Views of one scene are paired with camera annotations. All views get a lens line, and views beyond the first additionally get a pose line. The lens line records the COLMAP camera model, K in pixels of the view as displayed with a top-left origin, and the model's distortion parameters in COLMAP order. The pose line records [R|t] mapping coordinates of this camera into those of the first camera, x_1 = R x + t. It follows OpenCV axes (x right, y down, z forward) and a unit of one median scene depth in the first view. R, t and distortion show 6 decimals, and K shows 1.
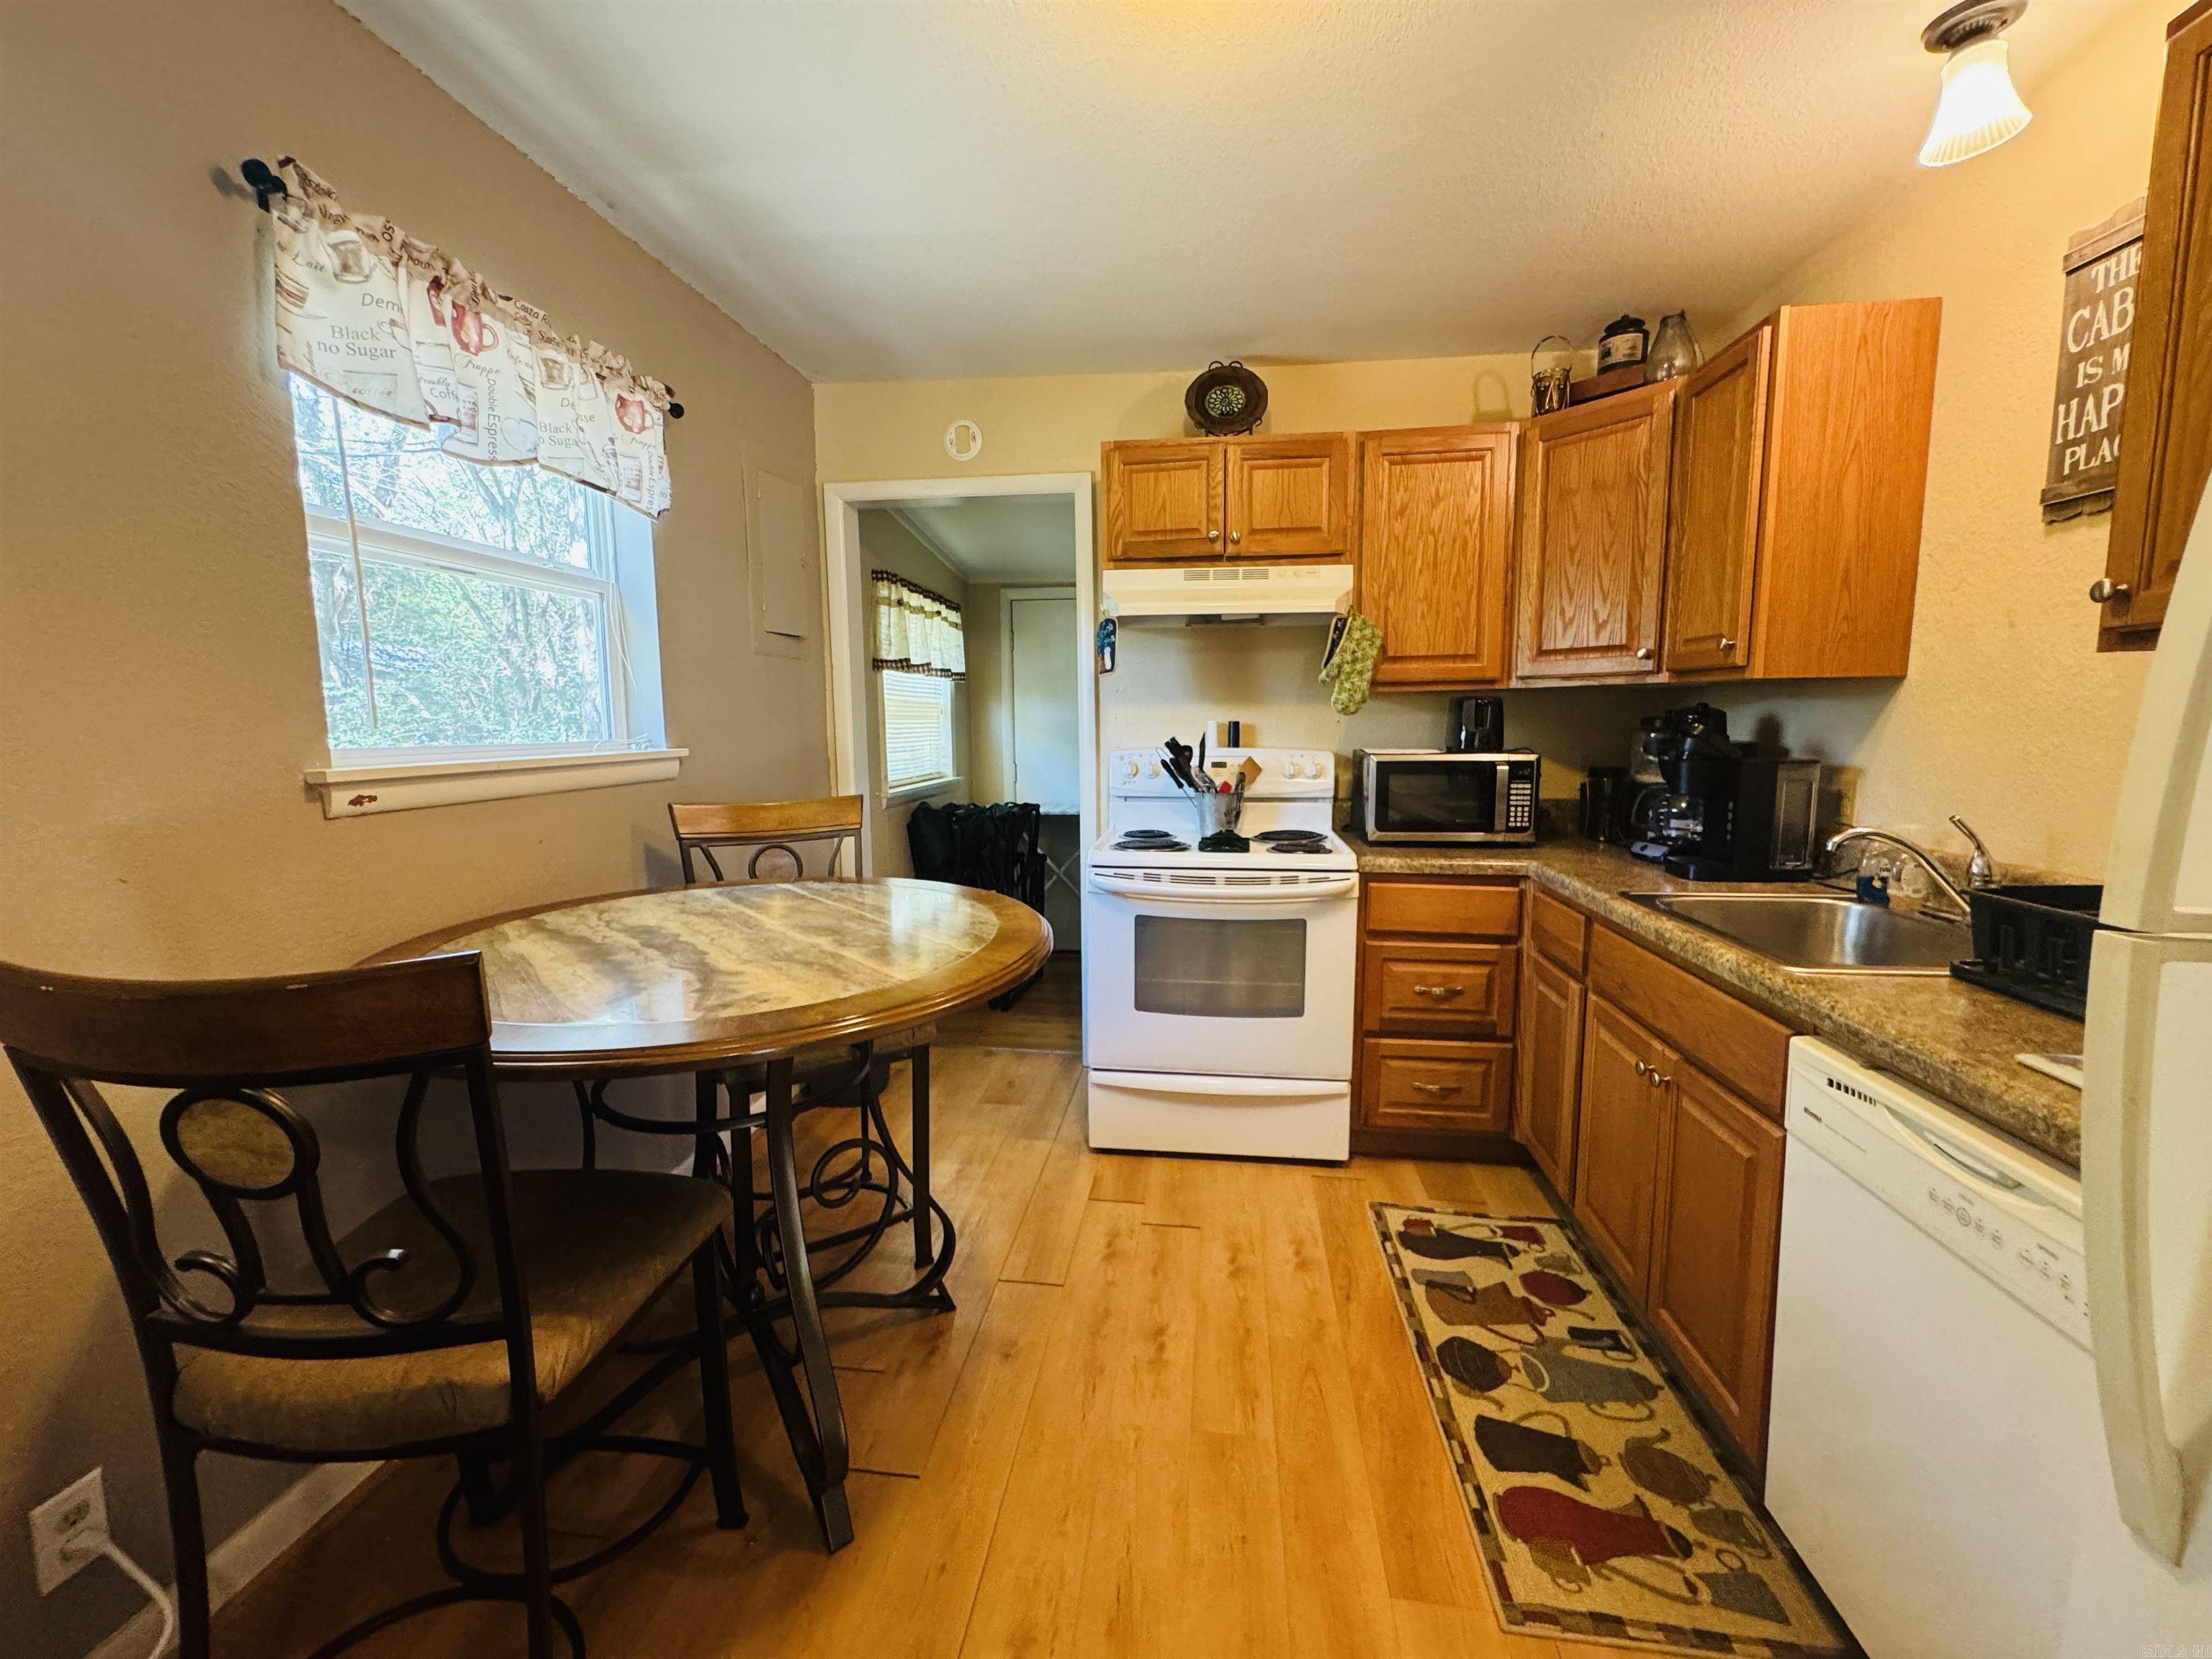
lens RADIAL K [[887.4, 0, 1111.3], [0, 887.4, 827.0], [0, 0, 1]] dist [-0.001768, 0.000431]
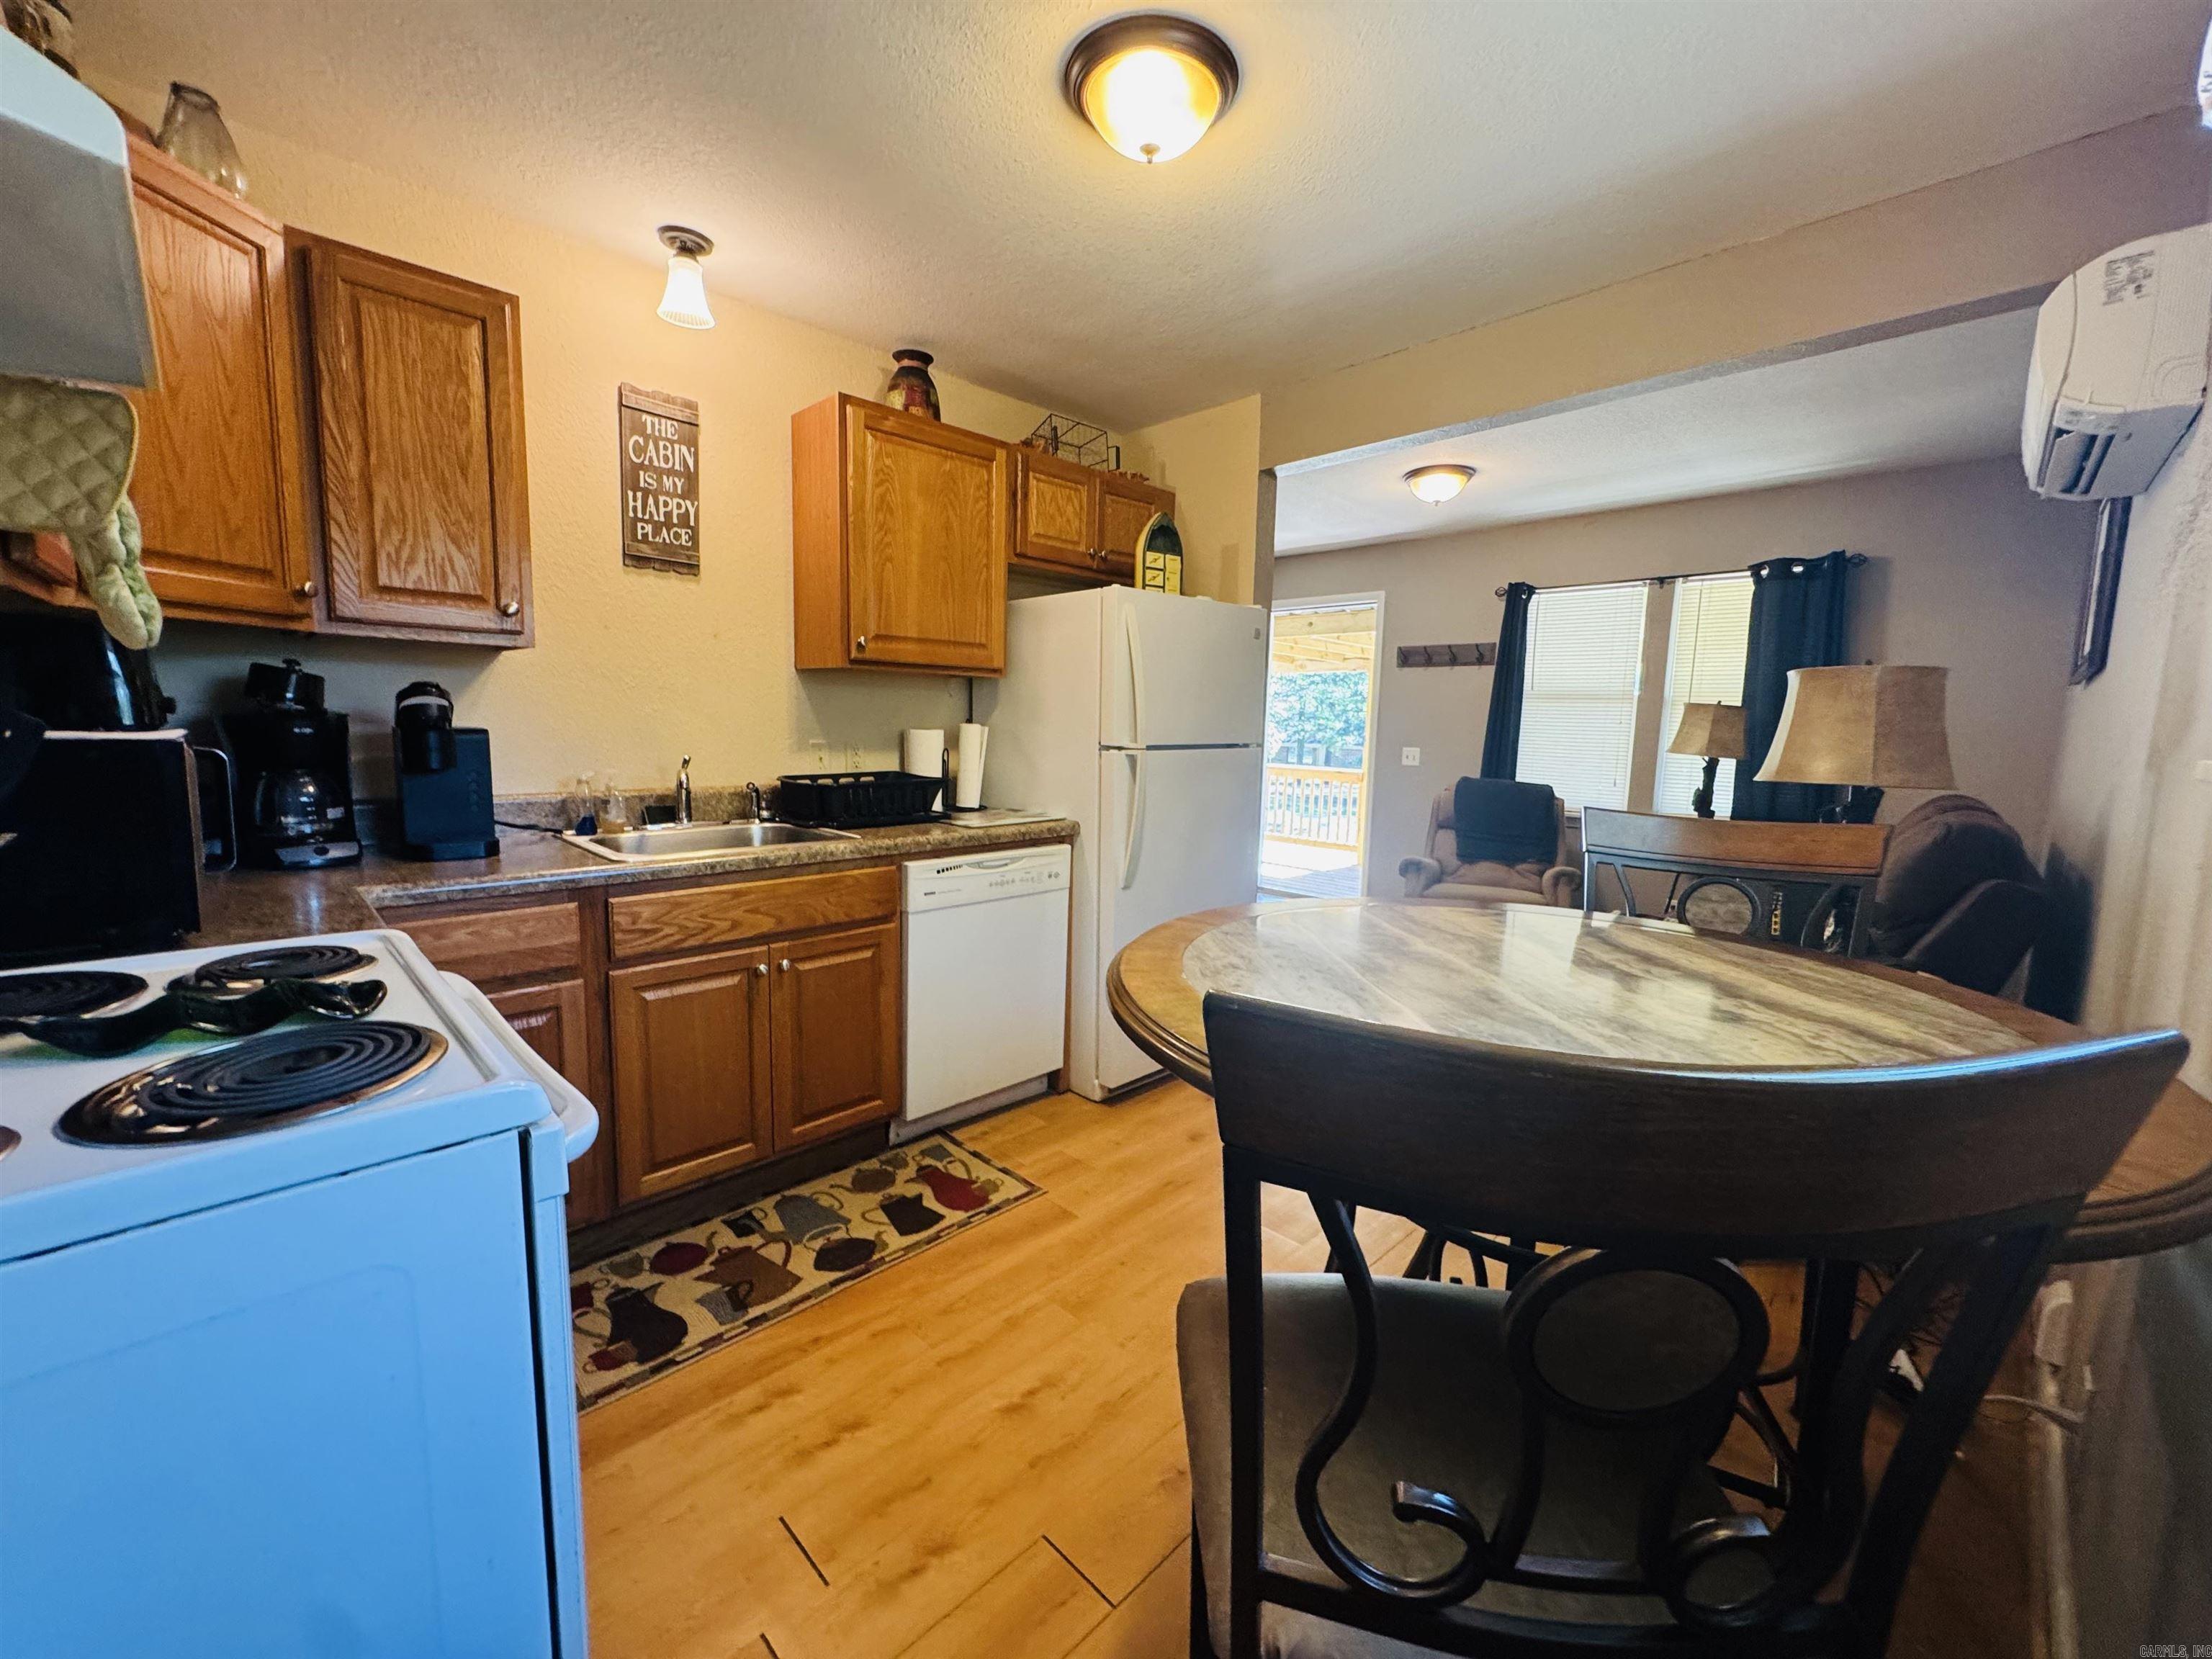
lens RADIAL K [[887.4, 0, 1112.2], [0, 887.4, 824.8], [0, 0, 1]] dist [-0.001768, 0.000431]
pose [[-0.791813, -0.083341, 0.605051, -0.455342], [0.057458, 0.976088, 0.209642, -0.139107], [-0.608056, 0.200762, -0.768090, 1.380496]]
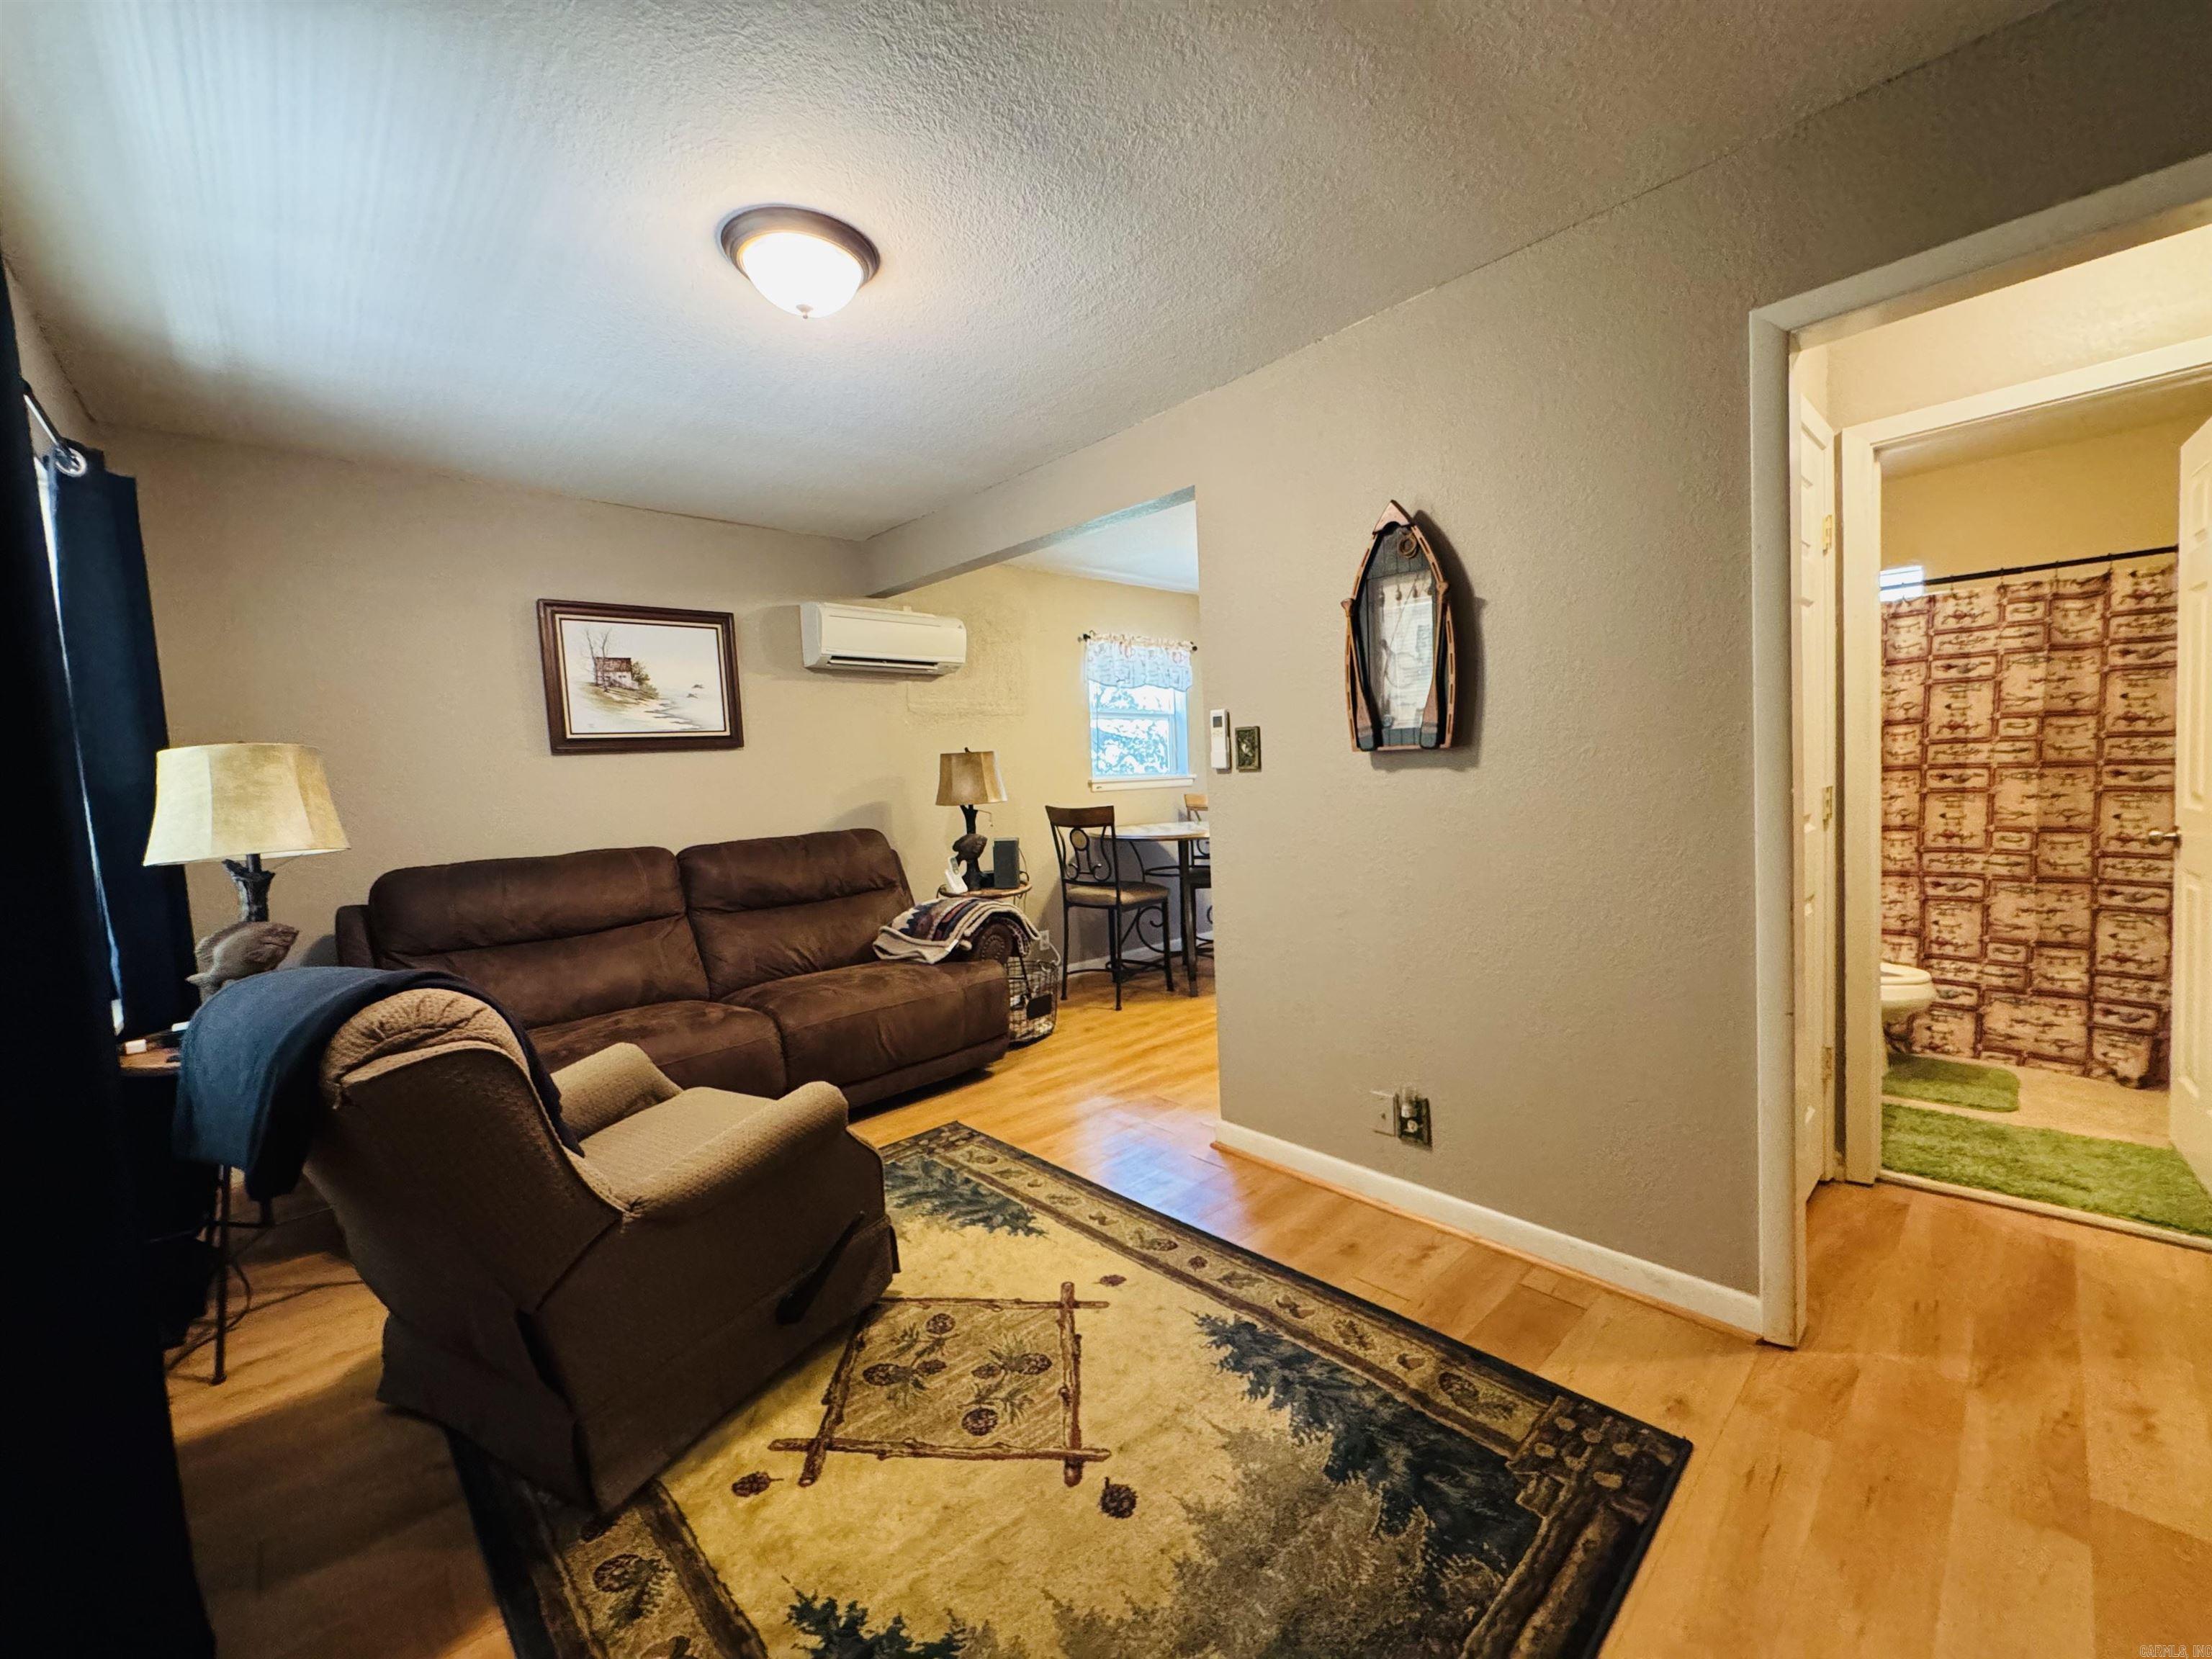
lens RADIAL K [[887.4, 0, 1113.8], [0, 887.4, 832.7], [0, 0, 1]] dist [-0.001768, 0.000431]
pose [[0.772466, 0.011894, -0.634944, 1.185457], [-0.035435, 0.999074, -0.024395, 0.189558], [0.634066, 0.041344, 0.772173, -1.376495]]
